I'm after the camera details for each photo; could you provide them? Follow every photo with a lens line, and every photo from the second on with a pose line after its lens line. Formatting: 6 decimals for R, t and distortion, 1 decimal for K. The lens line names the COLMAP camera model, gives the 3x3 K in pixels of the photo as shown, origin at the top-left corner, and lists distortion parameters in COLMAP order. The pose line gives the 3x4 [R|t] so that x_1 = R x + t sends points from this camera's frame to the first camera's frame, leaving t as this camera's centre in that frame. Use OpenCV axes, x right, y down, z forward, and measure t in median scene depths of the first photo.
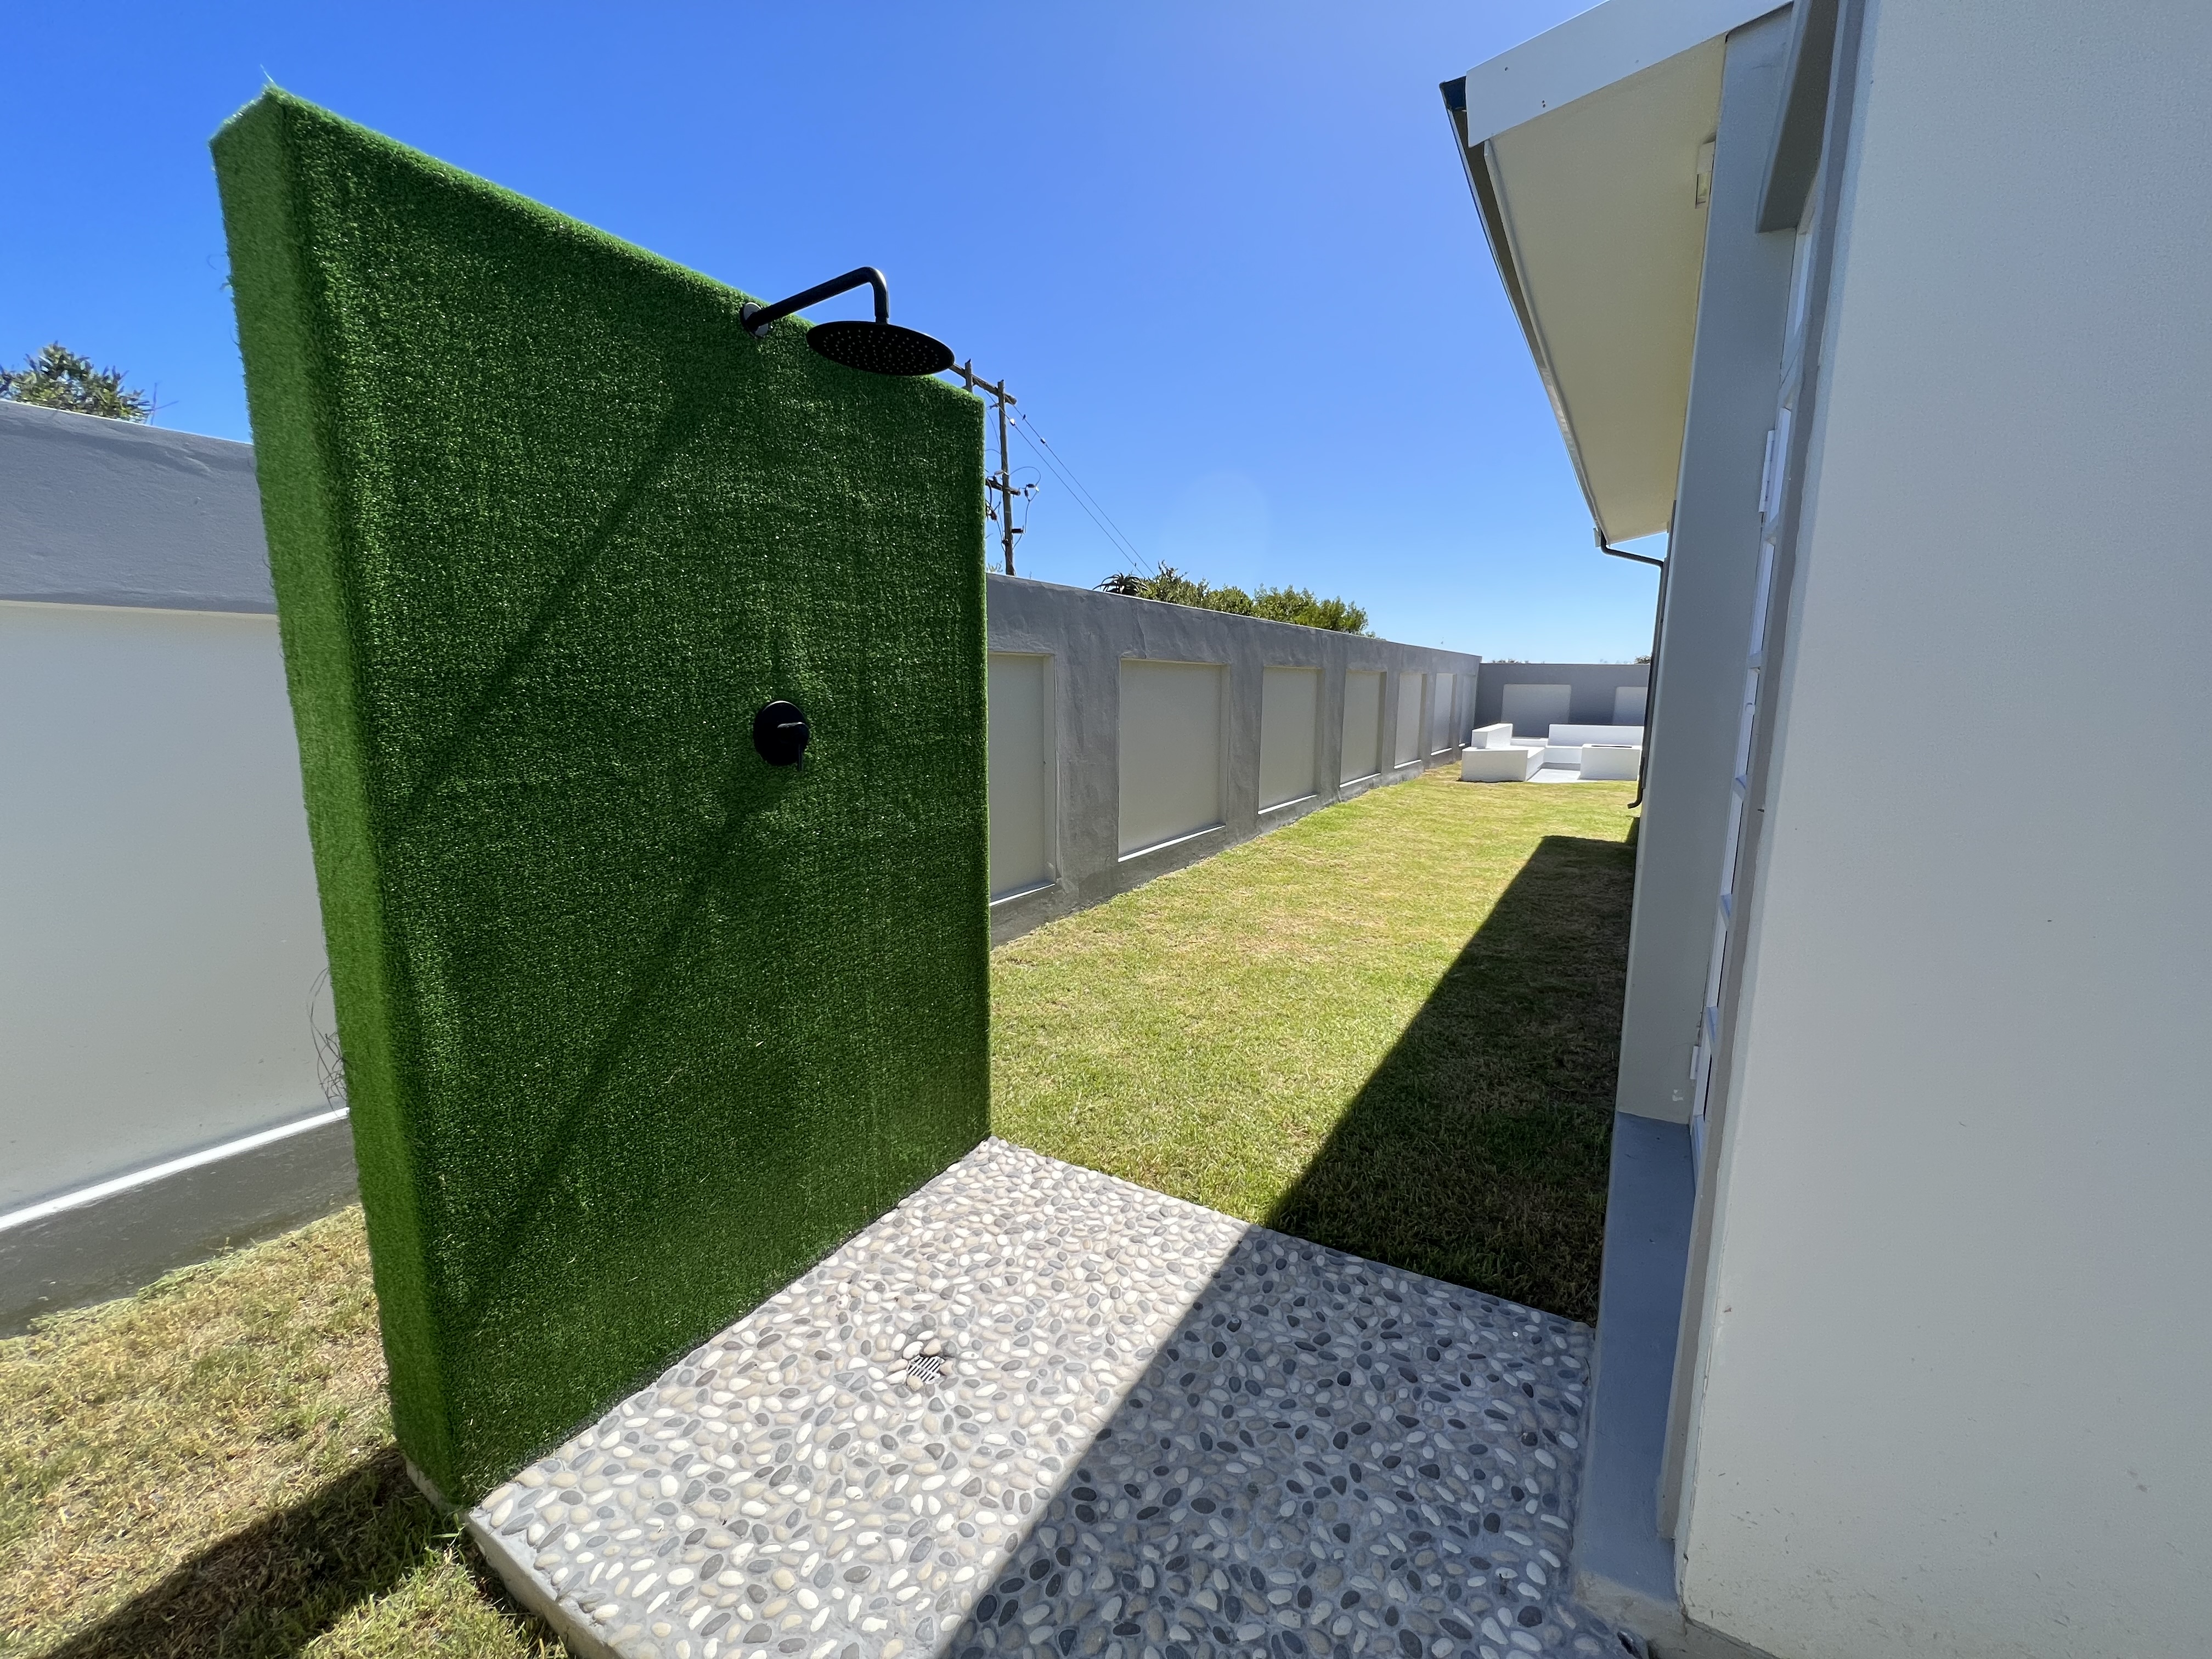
lens RADIAL K [[880.2, 0, 1107.9], [0, 880.2, 827.7], [0, 0, 1]] dist [-0.004513, 0.001768]
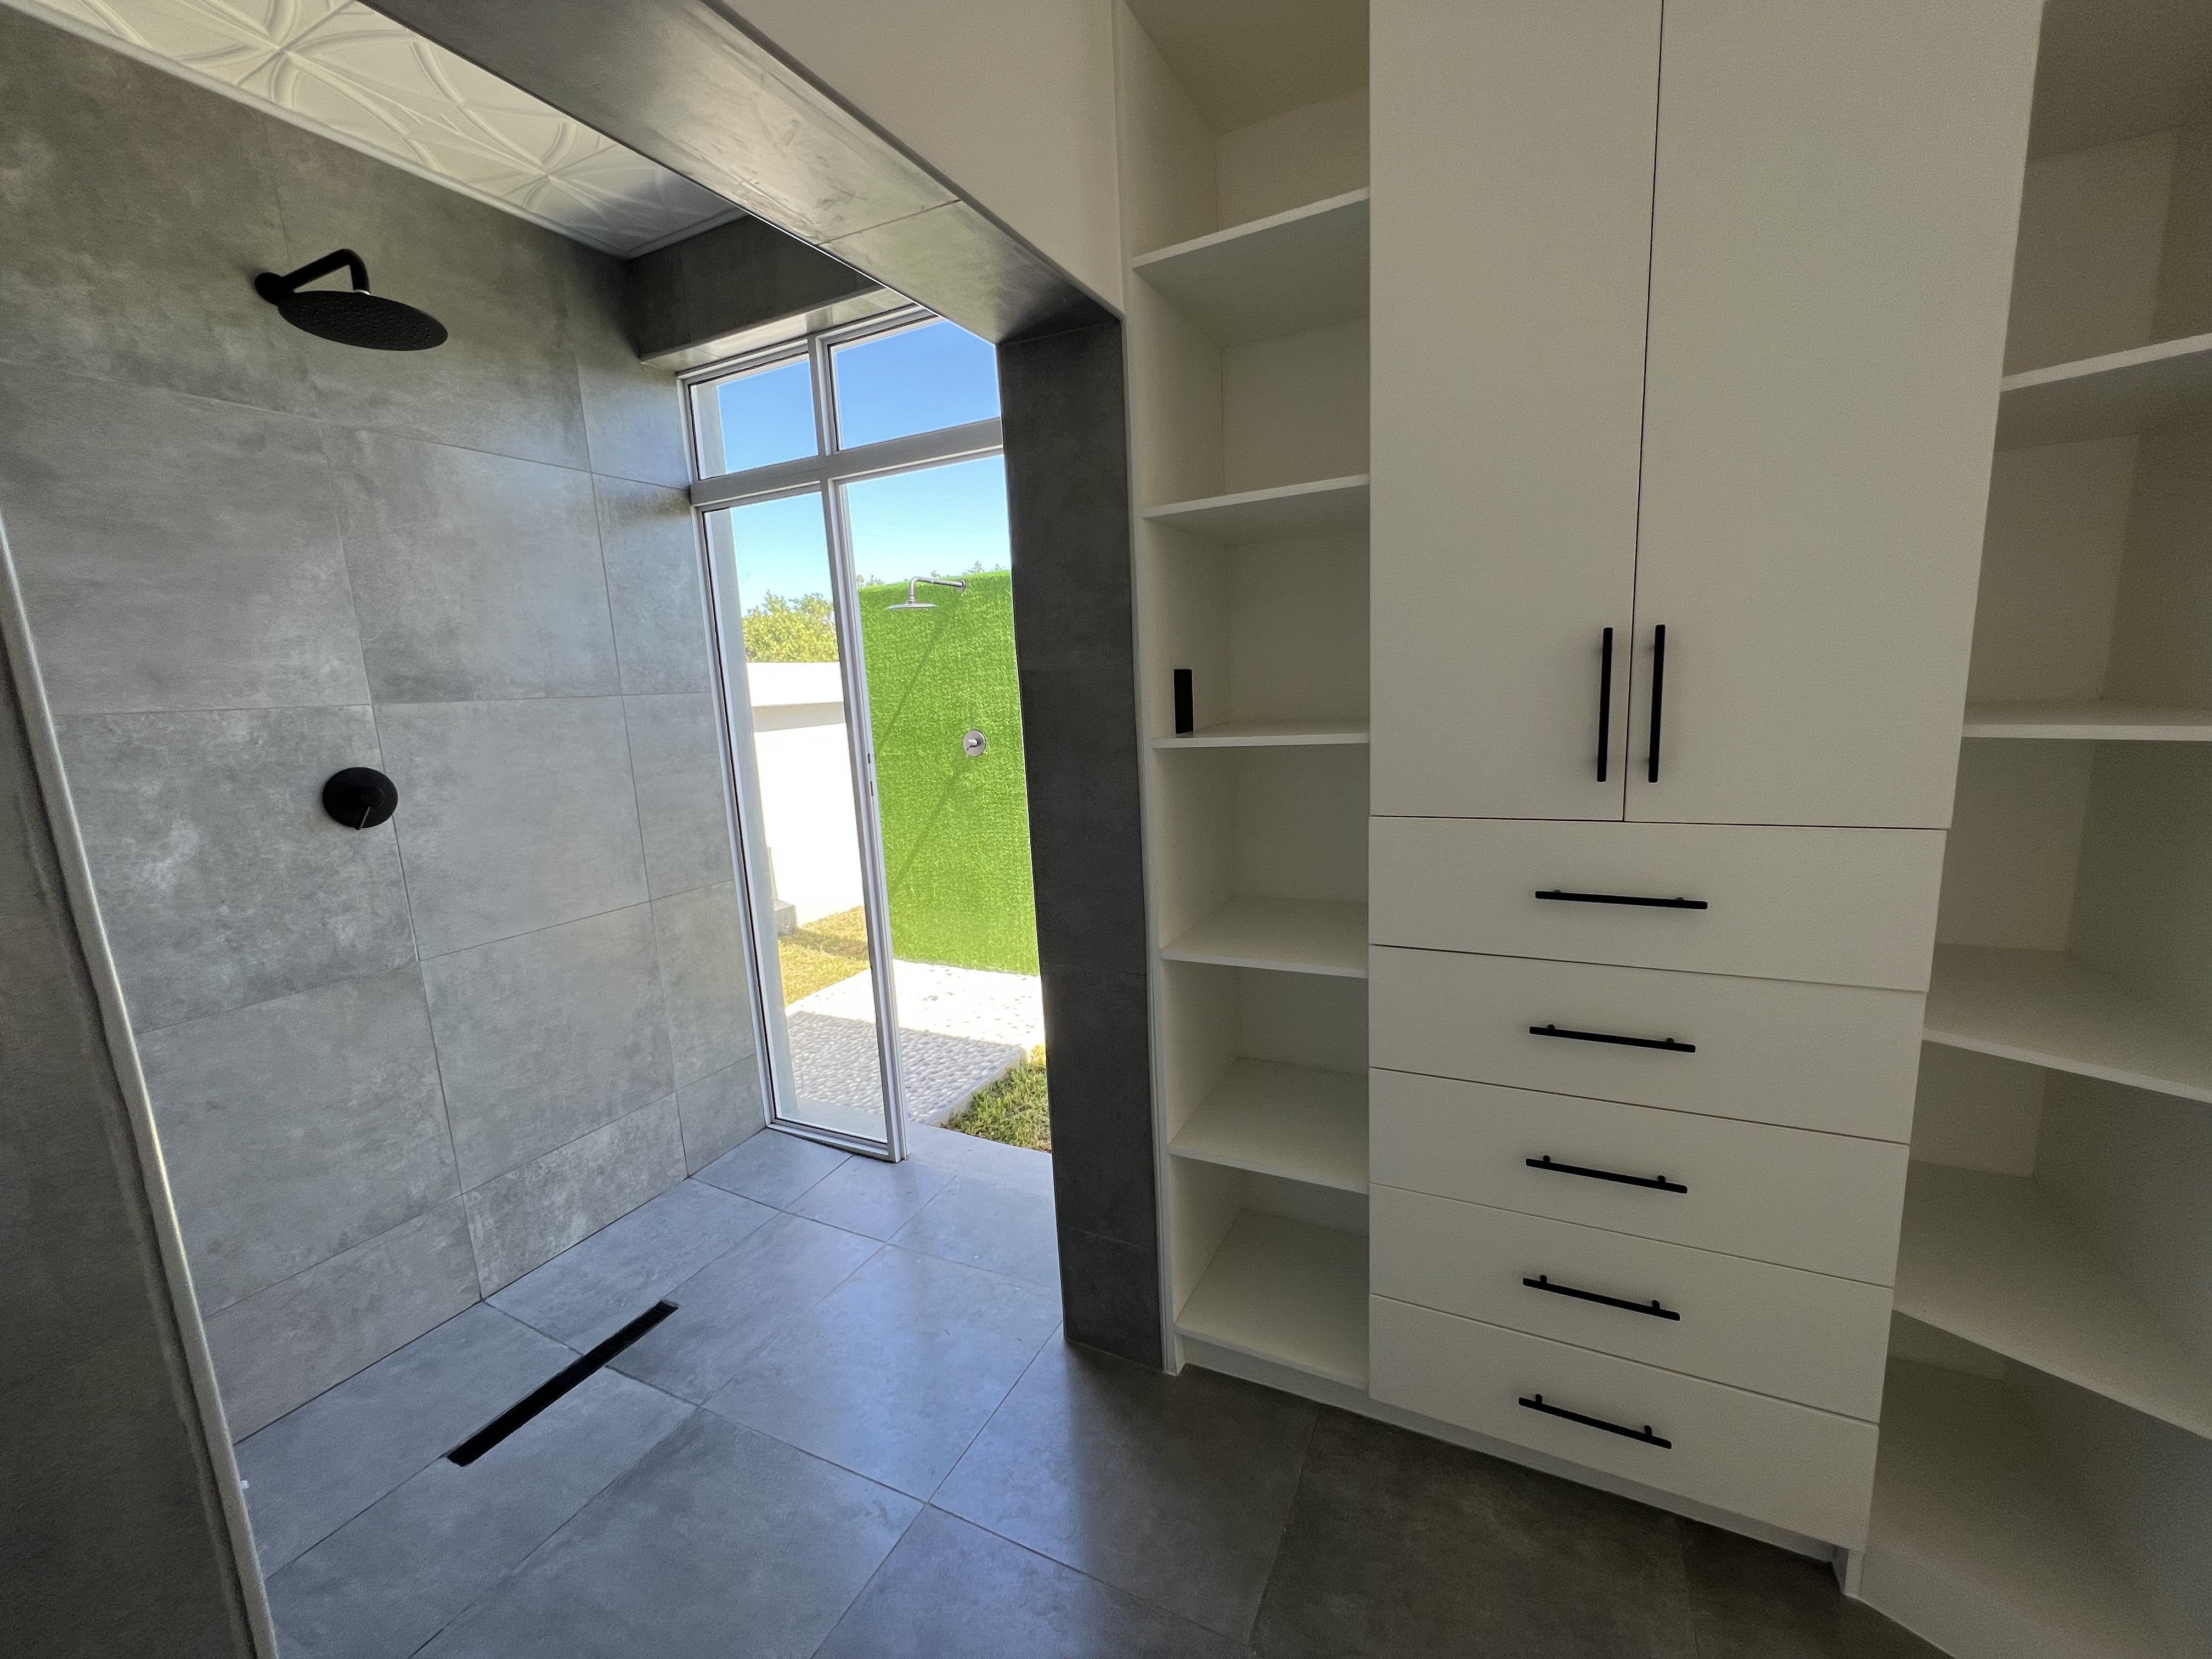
lens RADIAL K [[880.2, 0, 1108.3], [0, 880.2, 831.0], [0, 0, 1]] dist [-0.004513, 0.001768]
pose [[0.082633, 0.159250, -0.983774, 2.294408], [-0.110318, 0.982545, 0.149785, -0.296844], [0.990455, 0.096151, 0.098759, 1.236245]]
